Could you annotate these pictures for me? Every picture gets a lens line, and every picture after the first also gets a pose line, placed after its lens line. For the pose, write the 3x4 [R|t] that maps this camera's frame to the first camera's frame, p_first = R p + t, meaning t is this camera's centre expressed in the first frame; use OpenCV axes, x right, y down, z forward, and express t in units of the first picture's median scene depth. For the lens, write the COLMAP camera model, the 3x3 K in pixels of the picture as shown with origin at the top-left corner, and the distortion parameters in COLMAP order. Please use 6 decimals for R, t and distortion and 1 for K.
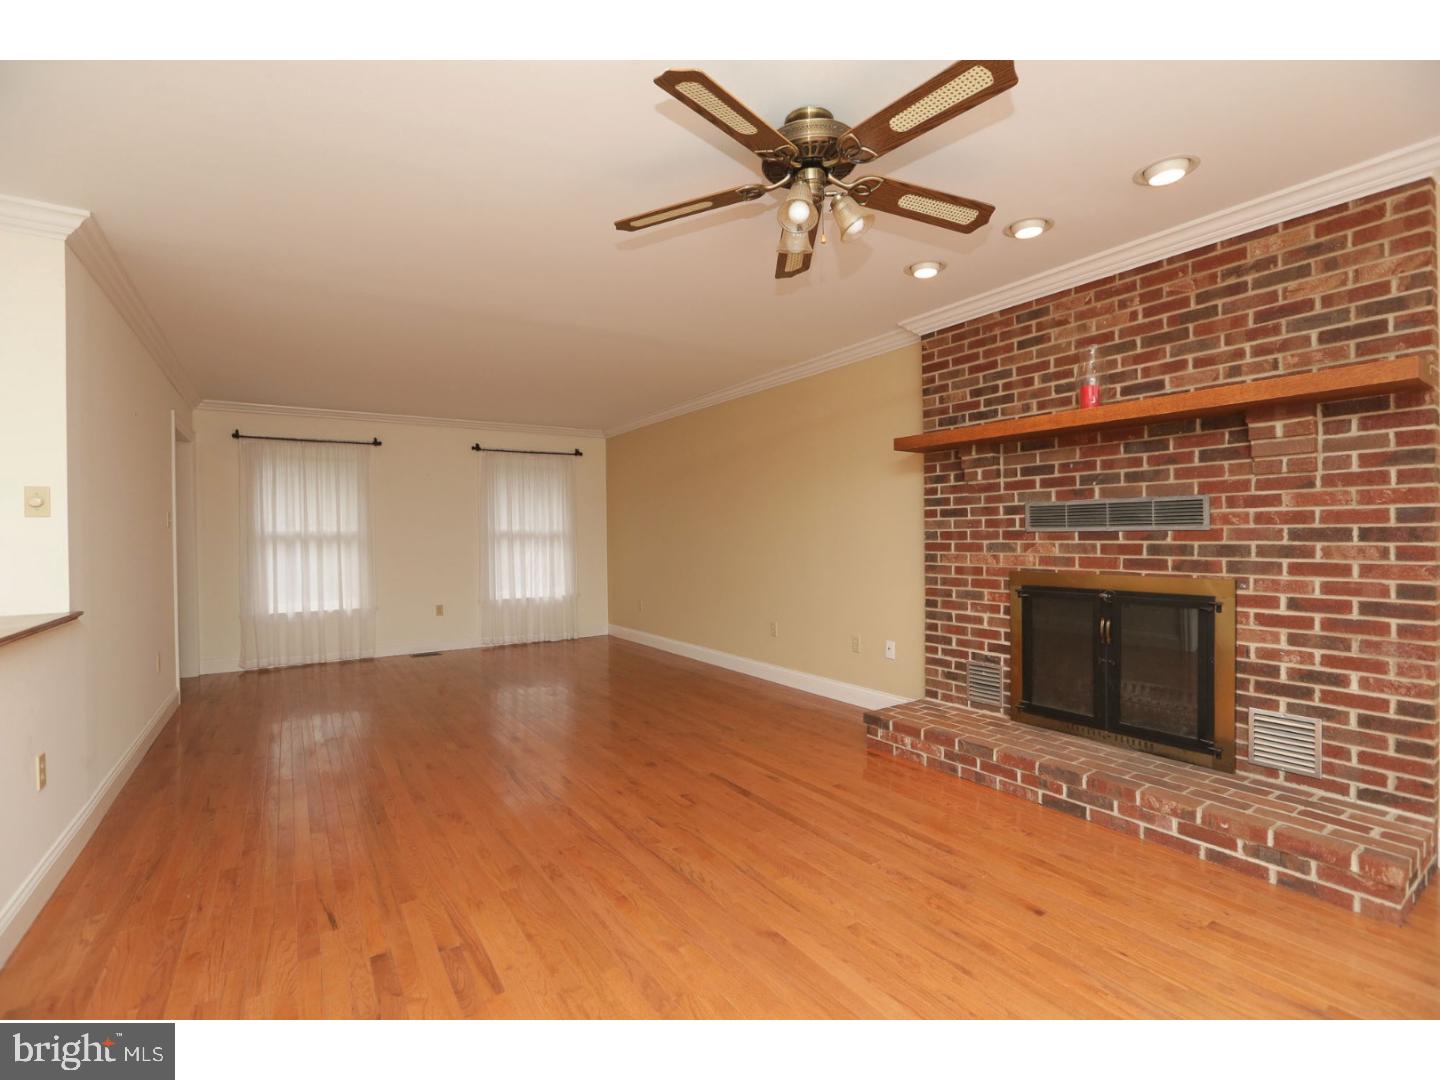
lens RADIAL K [[655.3, 0, 720.0], [0, 655.3, 537.9], [0, 0, 1]] dist [-0.052689, 0.020227]
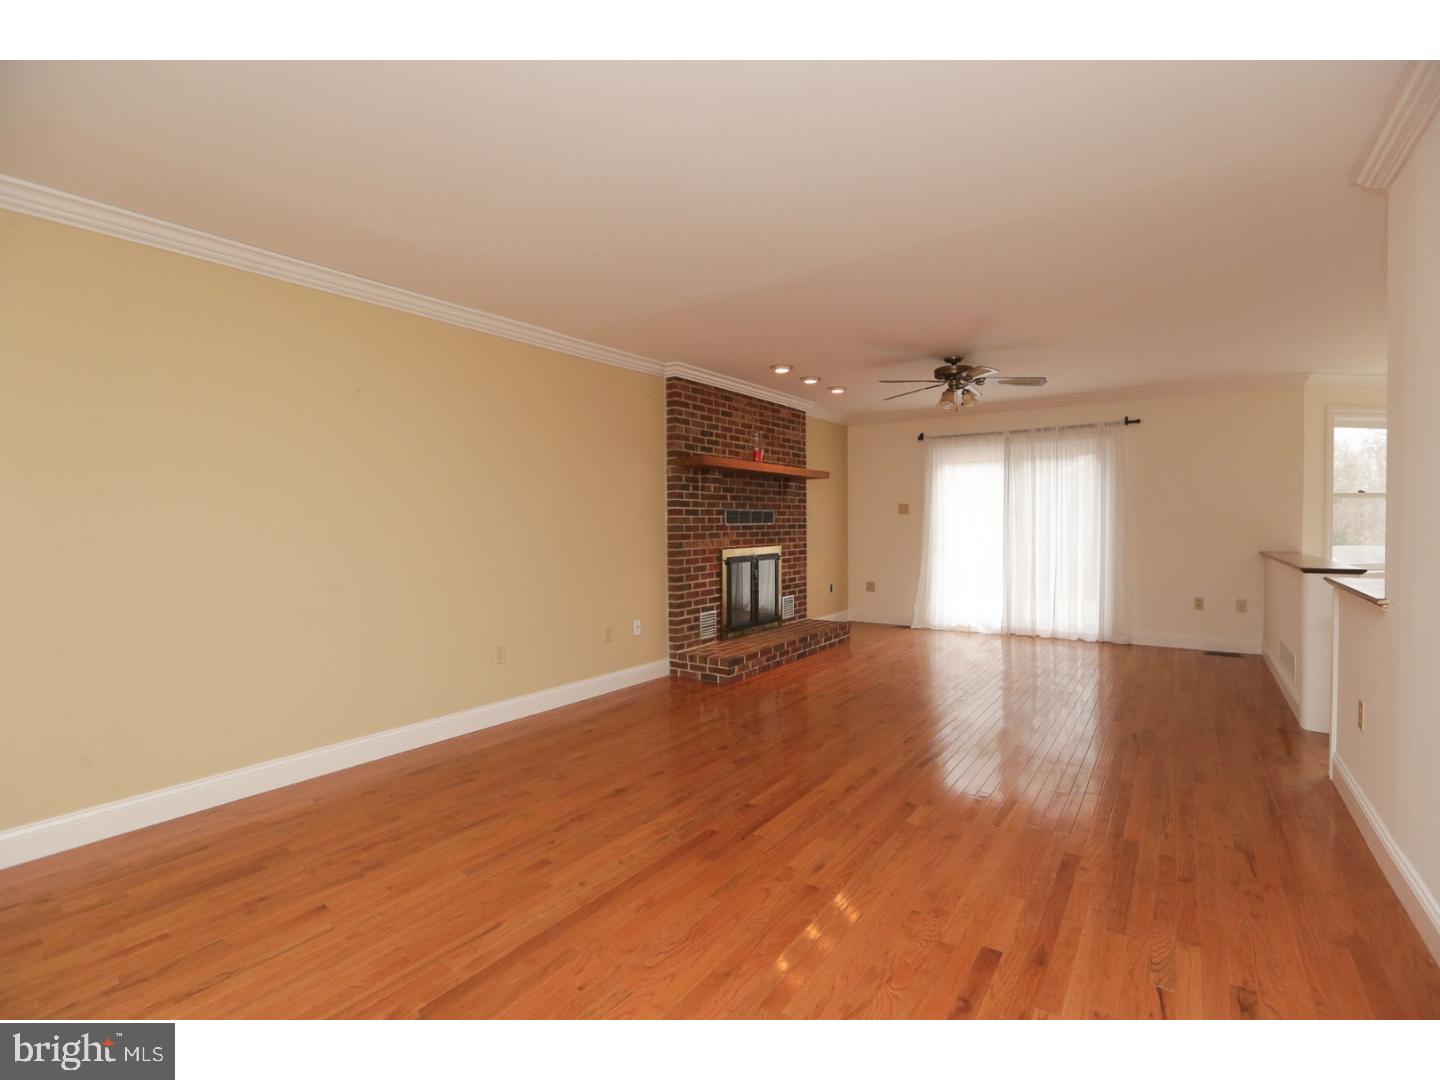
lens RADIAL K [[650.5, 0, 720.0], [0, 650.5, 540.0], [0, 0, 1]] dist [-0.080255, 0.046790]
pose [[-0.338204, -0.006976, 0.941047, -1.207349], [0.021110, 0.999665, 0.014997, 0.002081], [-0.940836, 0.024938, -0.337943, 1.727941]]
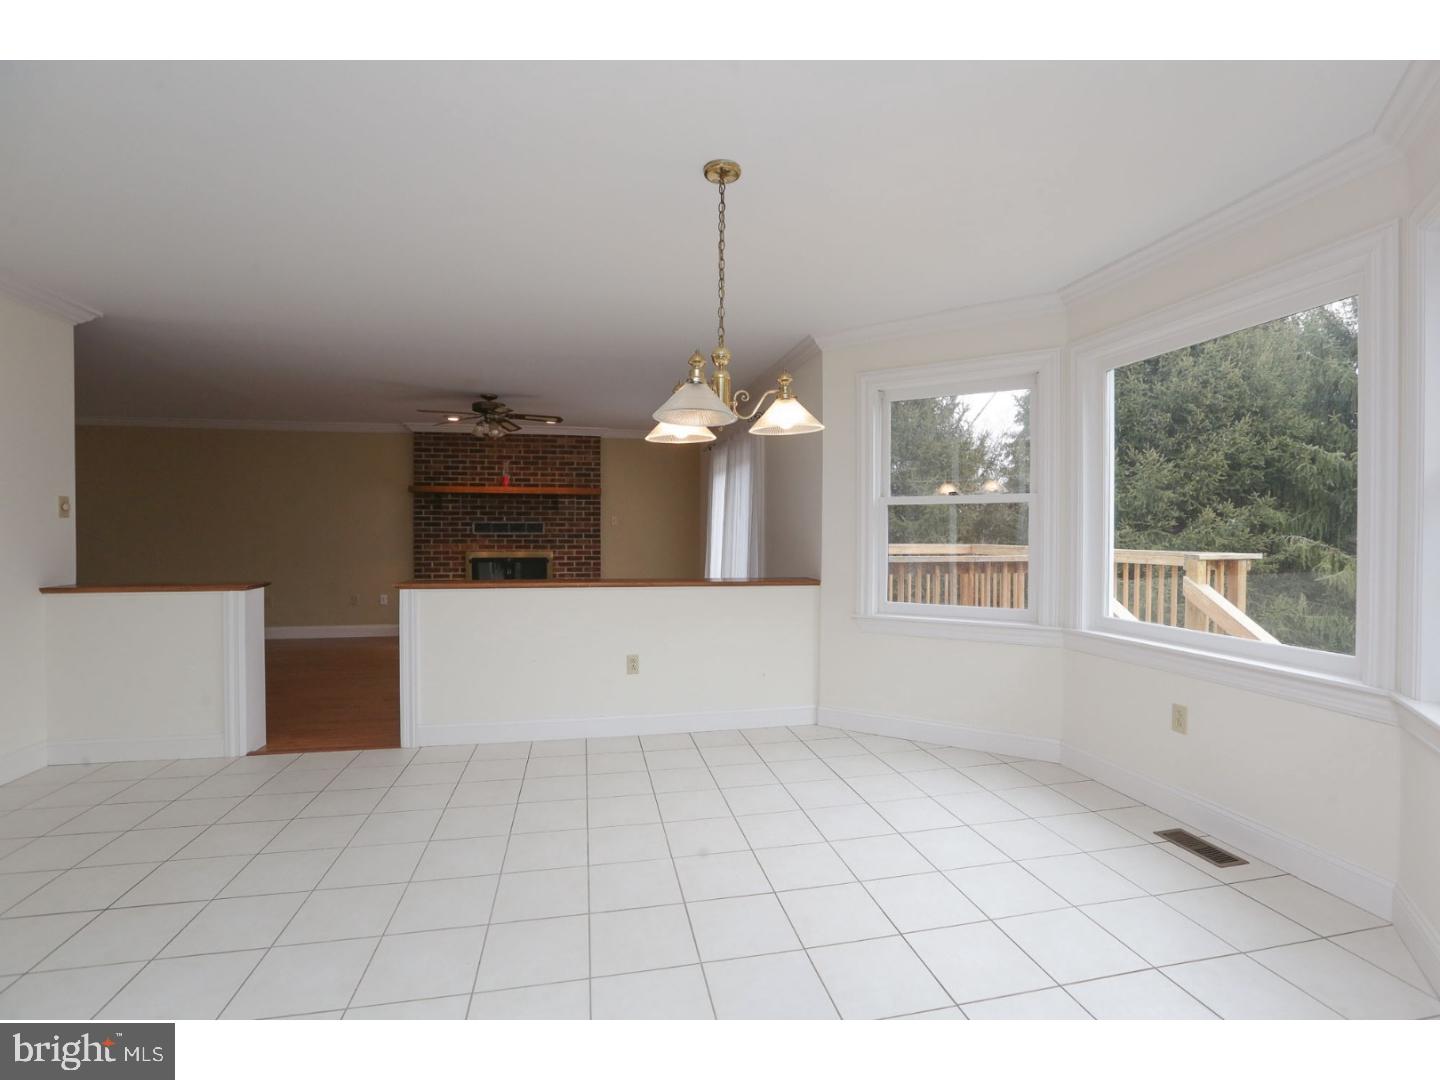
lens RADIAL K [[655.3, 0, 720.0], [0, 655.3, 537.9], [0, 0, 1]] dist [-0.052689, 0.020227]
pose [[0.376026, 0.004639, 0.926598, -1.424897], [-0.000590, 0.999988, -0.004767, 0.015159], [-0.926609, 0.001246, 0.376024, -0.711501]]
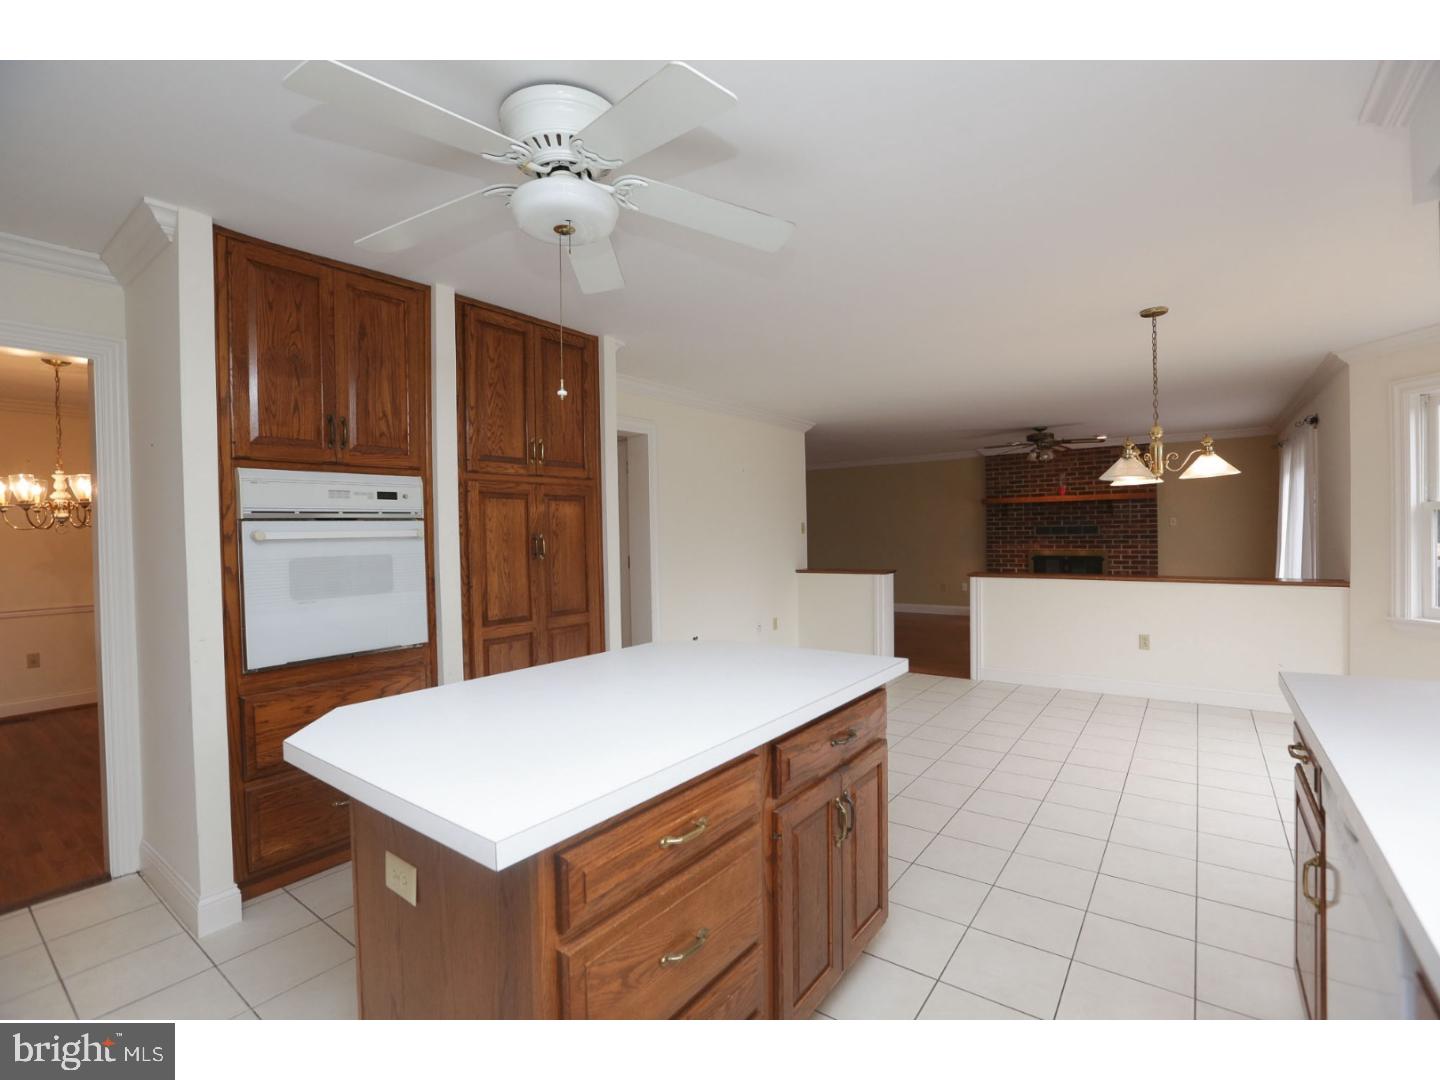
lens RADIAL K [[655.3, 0, 720.0], [0, 655.3, 537.9], [0, 0, 1]] dist [-0.052689, 0.020227]
pose [[0.942880, -0.008010, 0.333035, -1.835803], [0.008979, 0.999959, -0.001369, -0.011139], [-0.333010, 0.004281, 0.942914, -1.231787]]
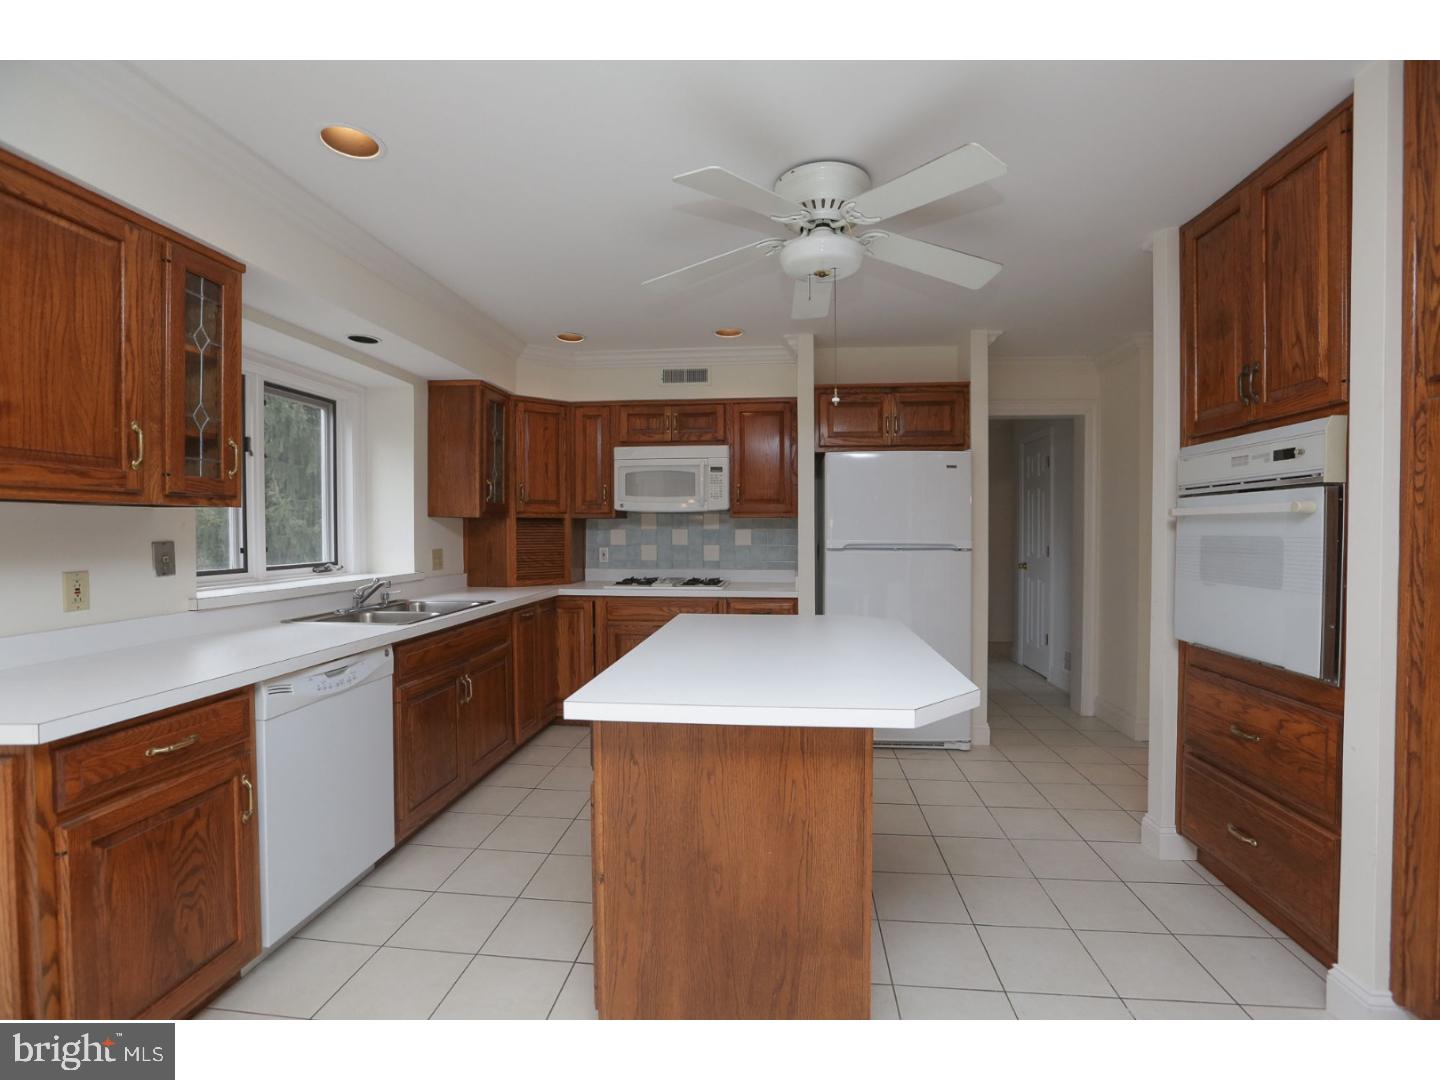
lens RADIAL K [[655.3, 0, 720.0], [0, 655.3, 537.9], [0, 0, 1]] dist [-0.052689, 0.020227]
pose [[-0.643943, 0.026185, -0.764625, -1.149700], [0.005240, 0.999542, 0.029816, -0.014200], [0.765056, 0.015193, -0.643785, -0.280260]]
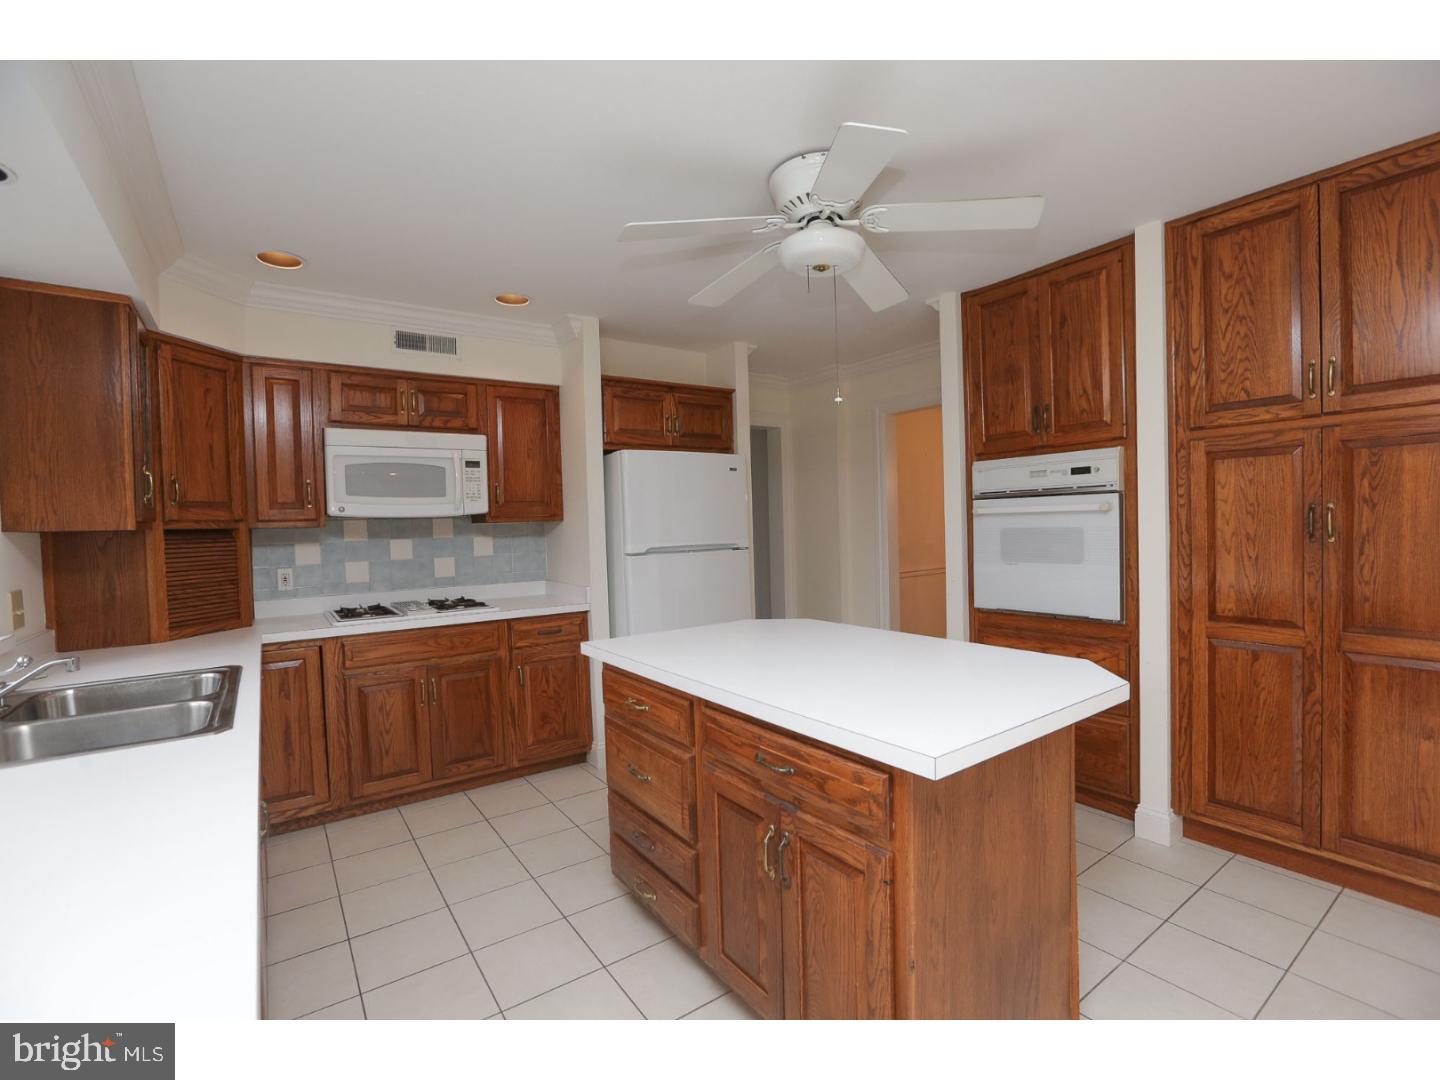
lens RADIAL K [[655.3, 0, 720.0], [0, 655.3, 537.9], [0, 0, 1]] dist [-0.052689, 0.020227]
pose [[0.021499, 0.036645, -0.999097, -1.076078], [0.020820, 0.999095, 0.037093, -0.023355], [0.999552, -0.021599, 0.020717, -0.783721]]
